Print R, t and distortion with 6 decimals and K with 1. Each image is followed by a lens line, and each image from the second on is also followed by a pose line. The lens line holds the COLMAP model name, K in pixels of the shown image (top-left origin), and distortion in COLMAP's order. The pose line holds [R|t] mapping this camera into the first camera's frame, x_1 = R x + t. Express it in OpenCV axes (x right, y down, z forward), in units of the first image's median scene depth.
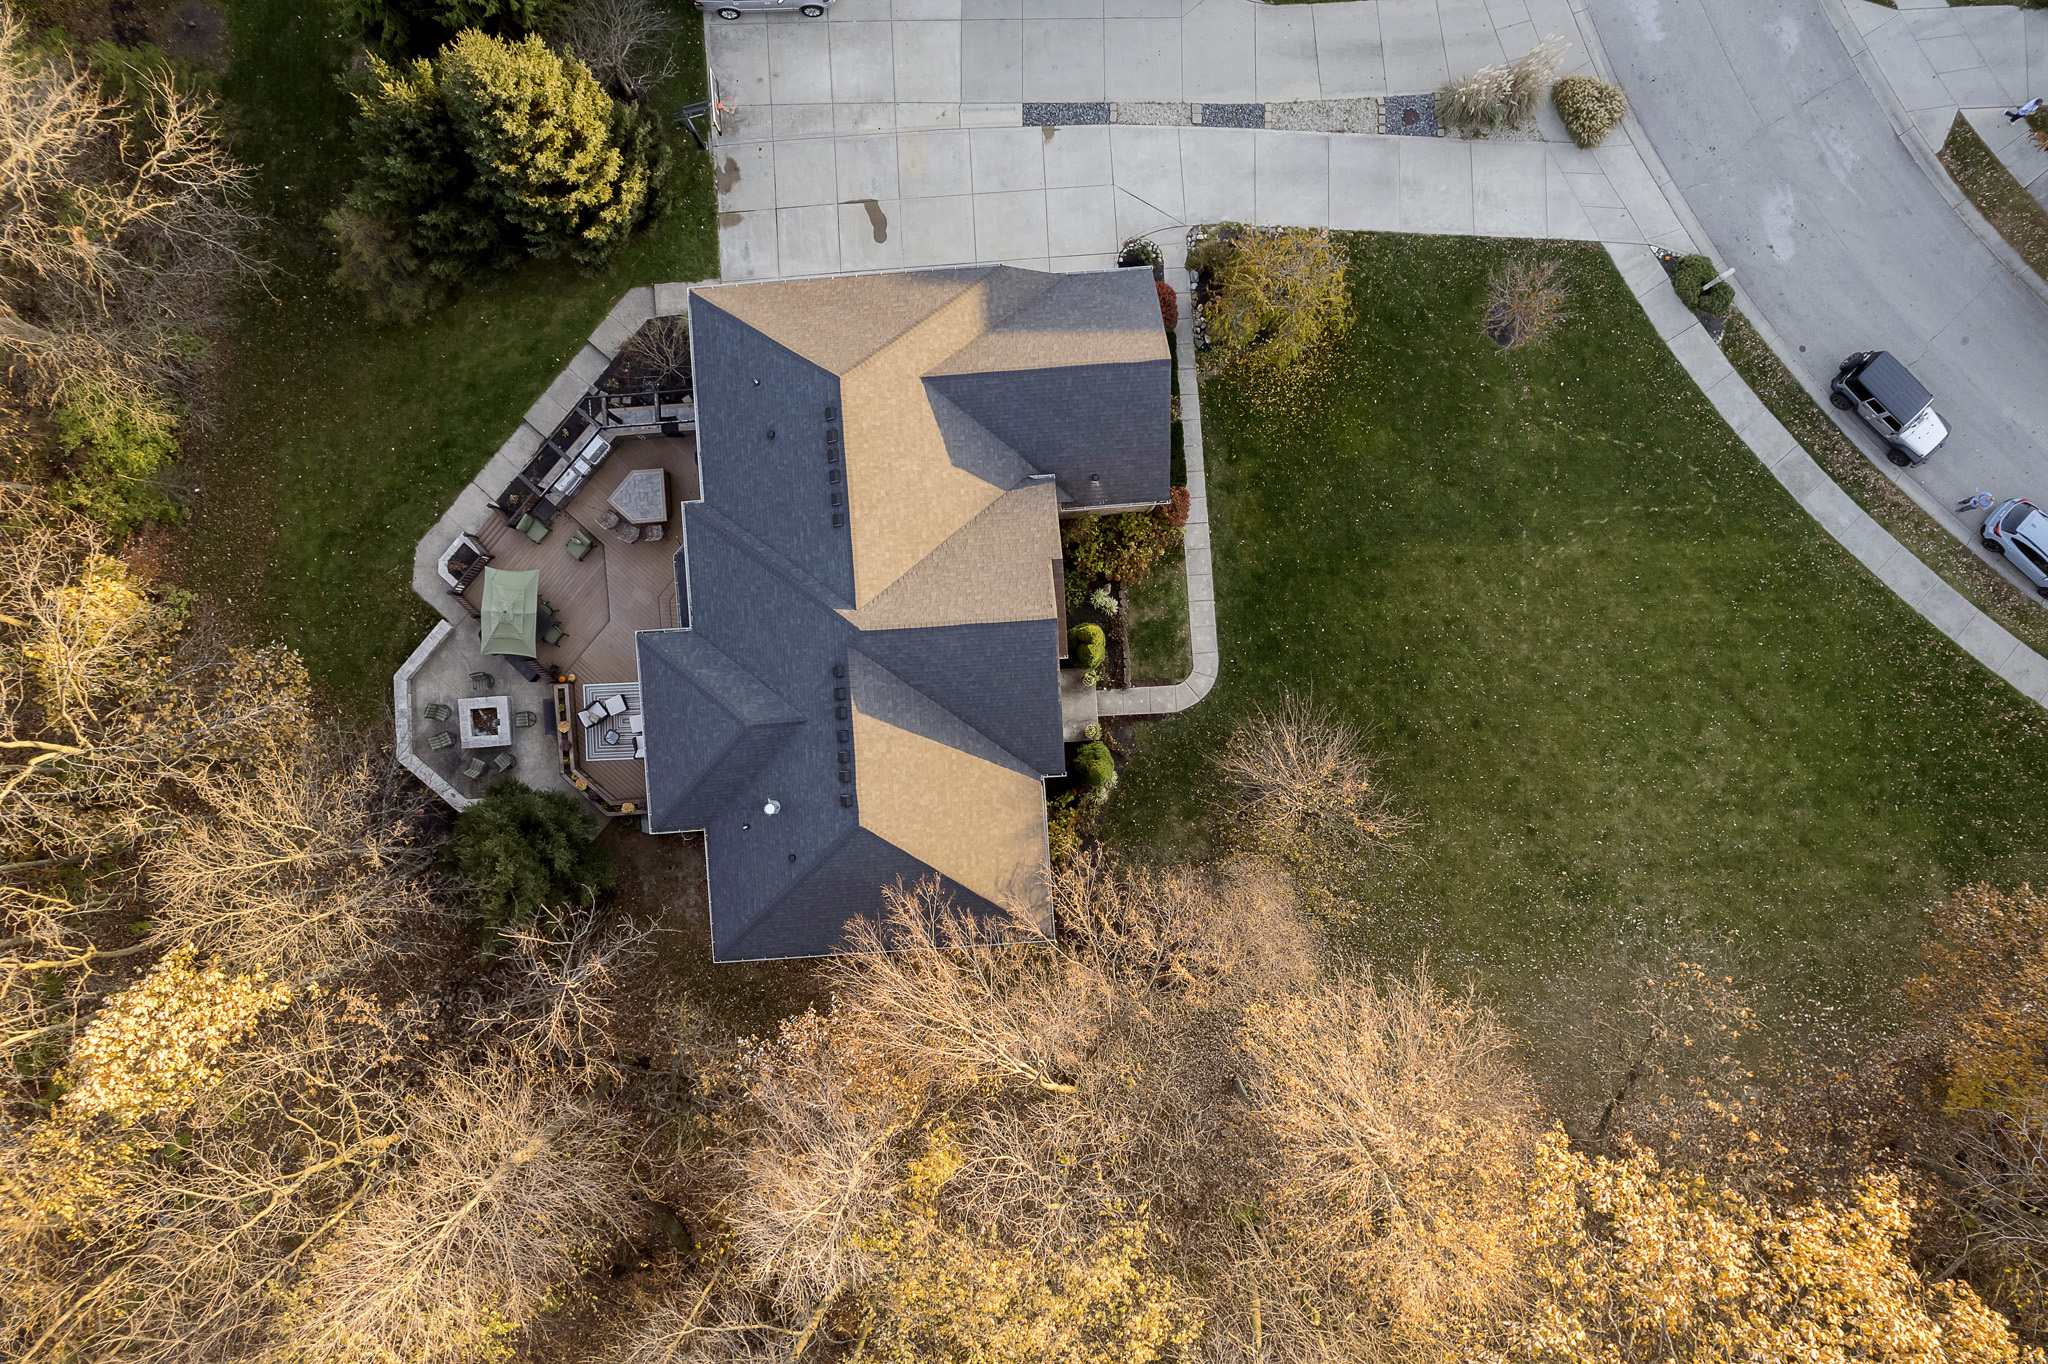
lens RADIAL K [[1309.8, 0, 1023.1], [0, 1309.8, 674.6], [0, 0, 1]] dist [-0.059810, 0.040709]
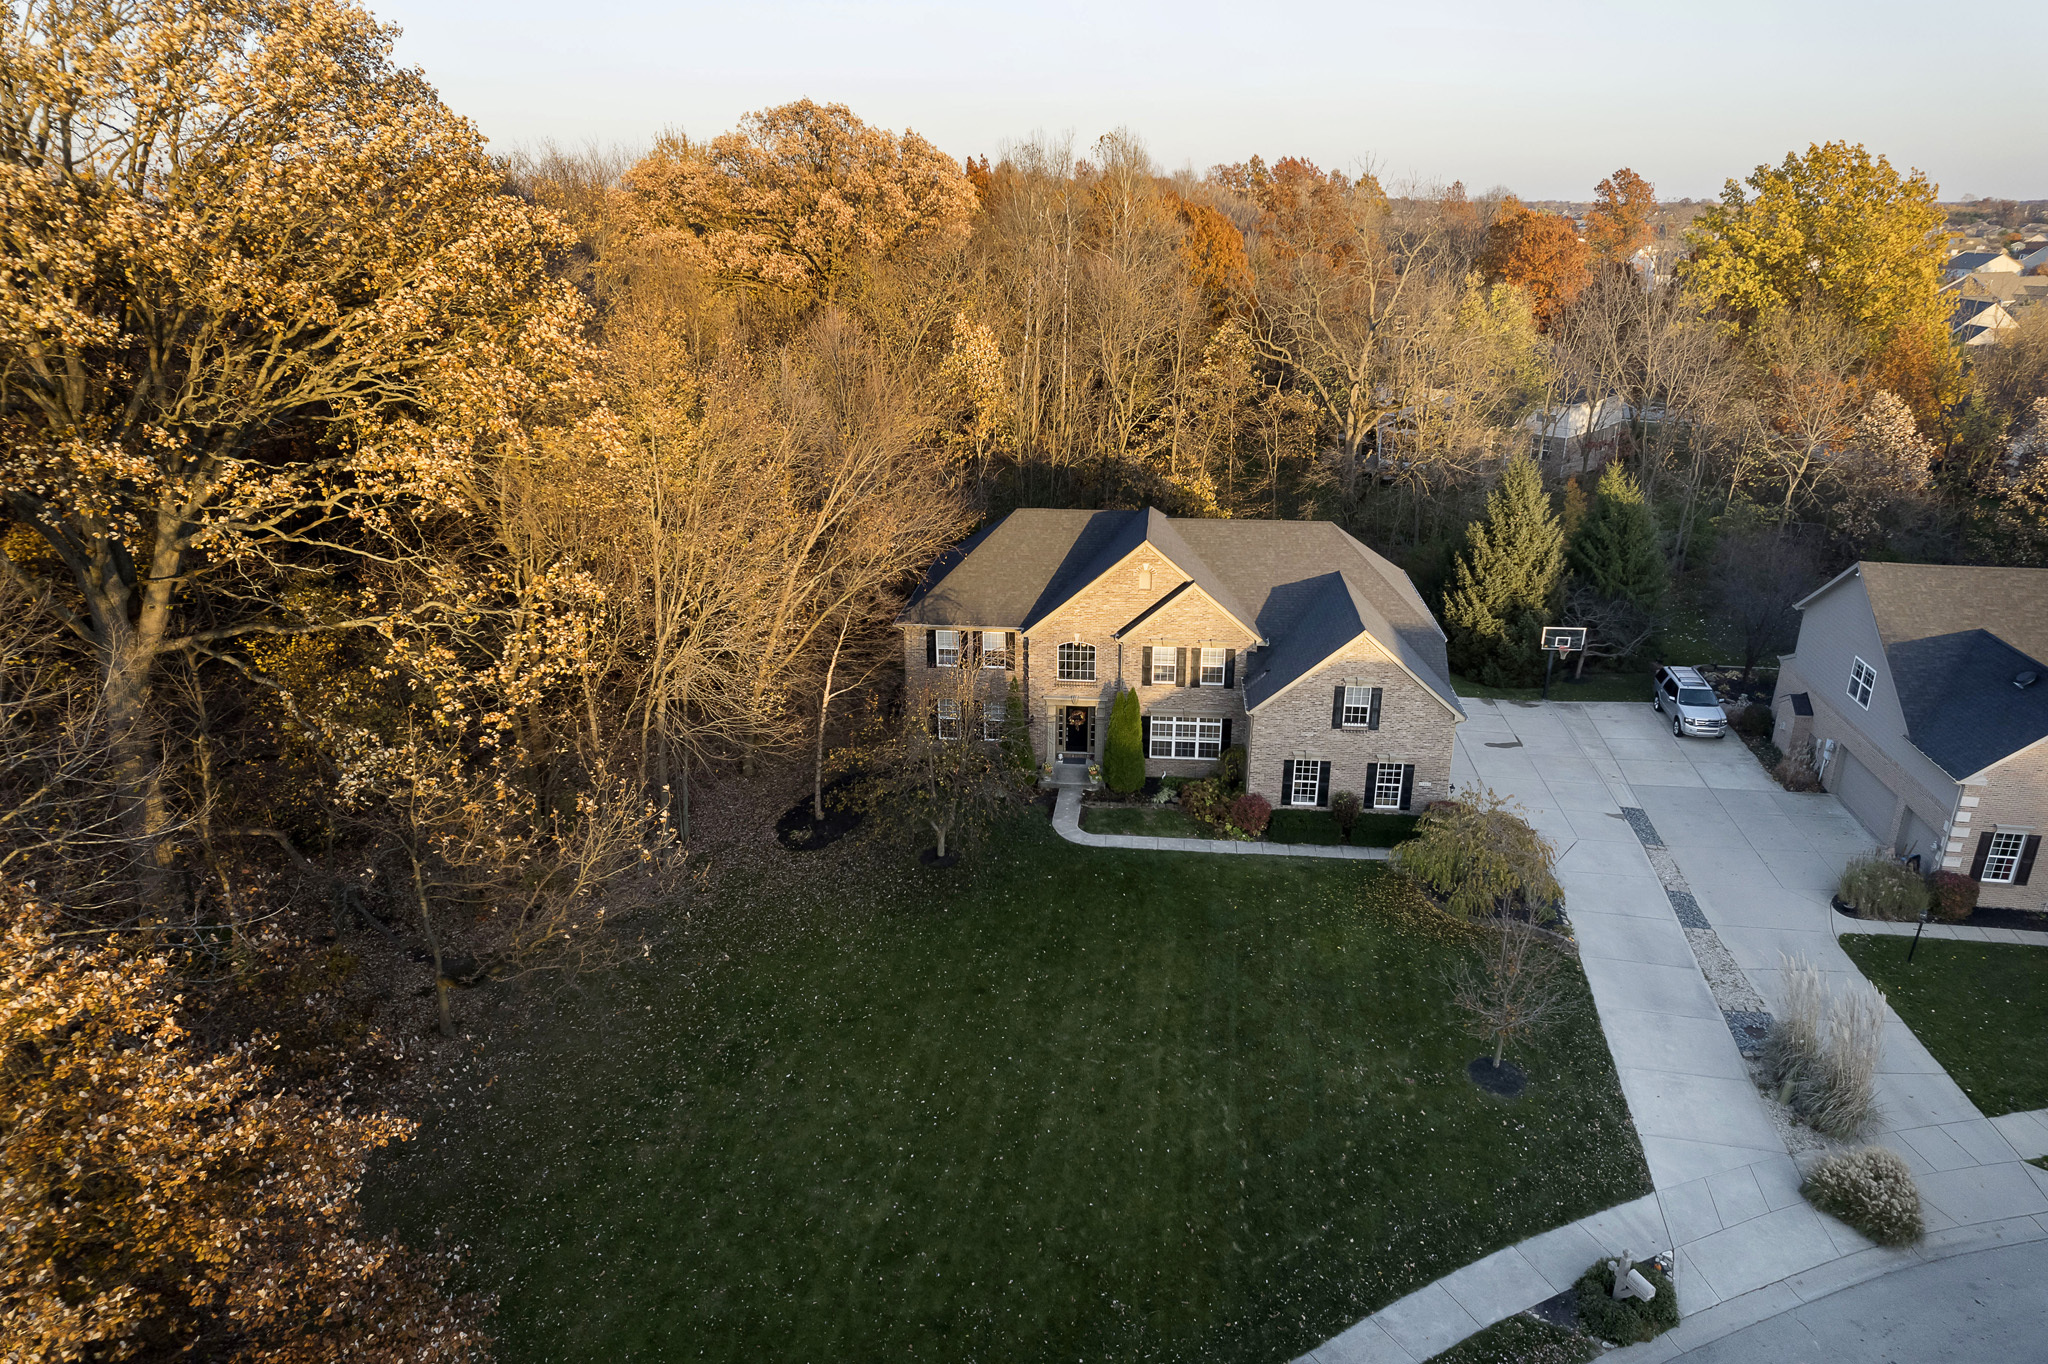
lens RADIAL K [[1309.8, 0, 1023.5], [0, 1309.8, 686.8], [0, 0, 1]] dist [-0.059810, 0.040709]
pose [[-0.173537, 0.354210, -0.918923, 1.024313], [-0.984737, -0.049782, 0.166776, -0.115835], [0.013328, 0.933840, 0.357443, 0.527788]]
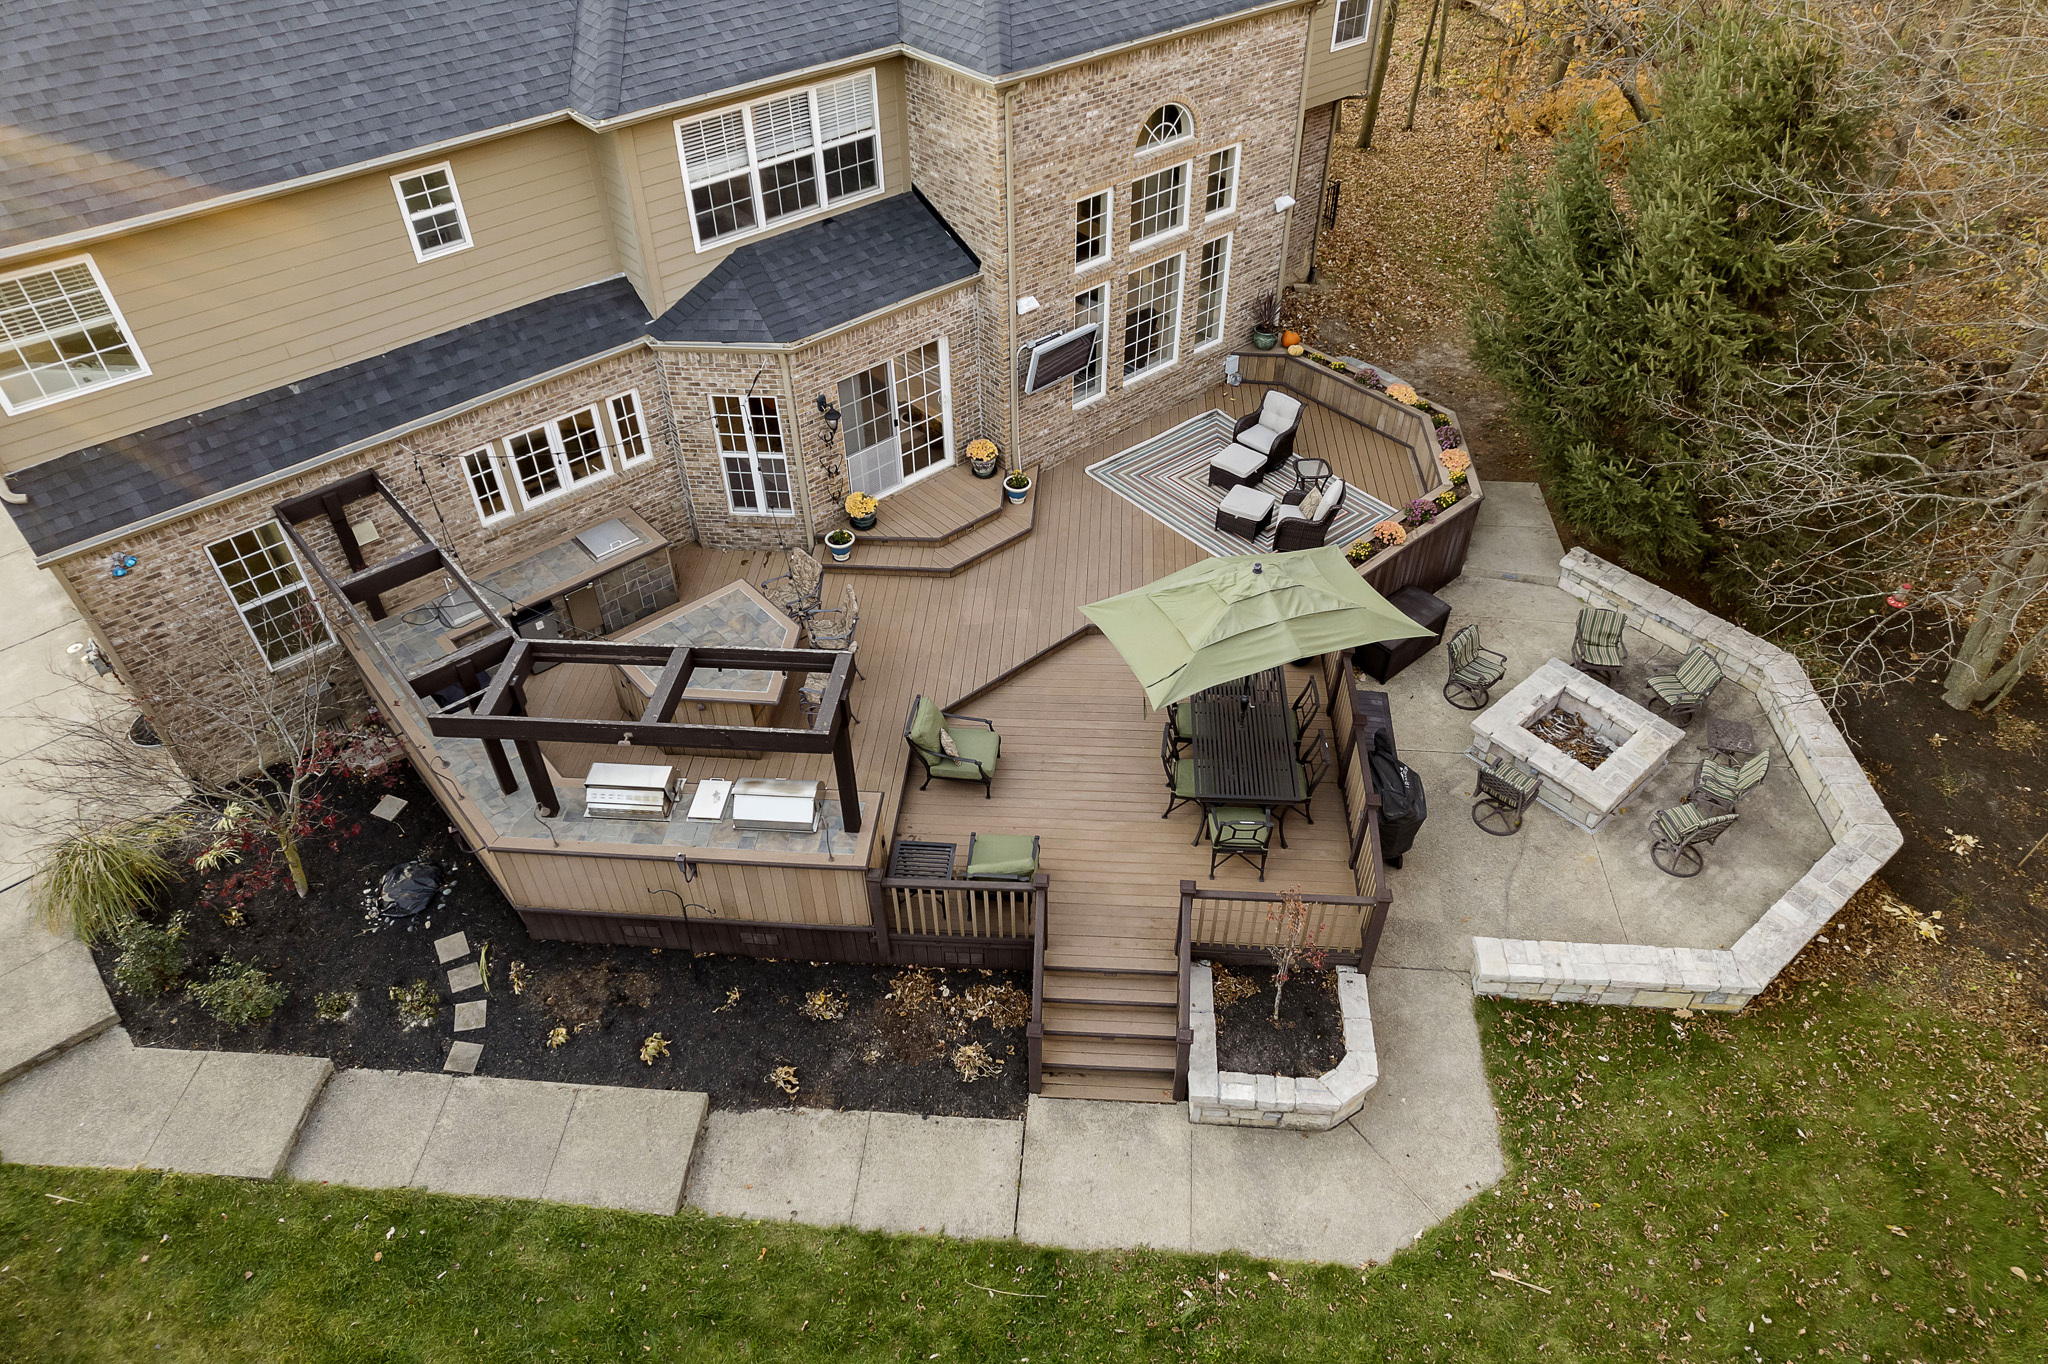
lens RADIAL K [[1309.8, 0, 1034.6], [0, 1309.8, 680.7], [0, 0, 1]] dist [-0.059810, 0.040709]
pose [[-0.602202, -0.533319, 0.594074, -0.514692], [0.798340, -0.400103, 0.450078, -0.213005], [-0.002344, 0.745311, 0.666713, 0.762868]]
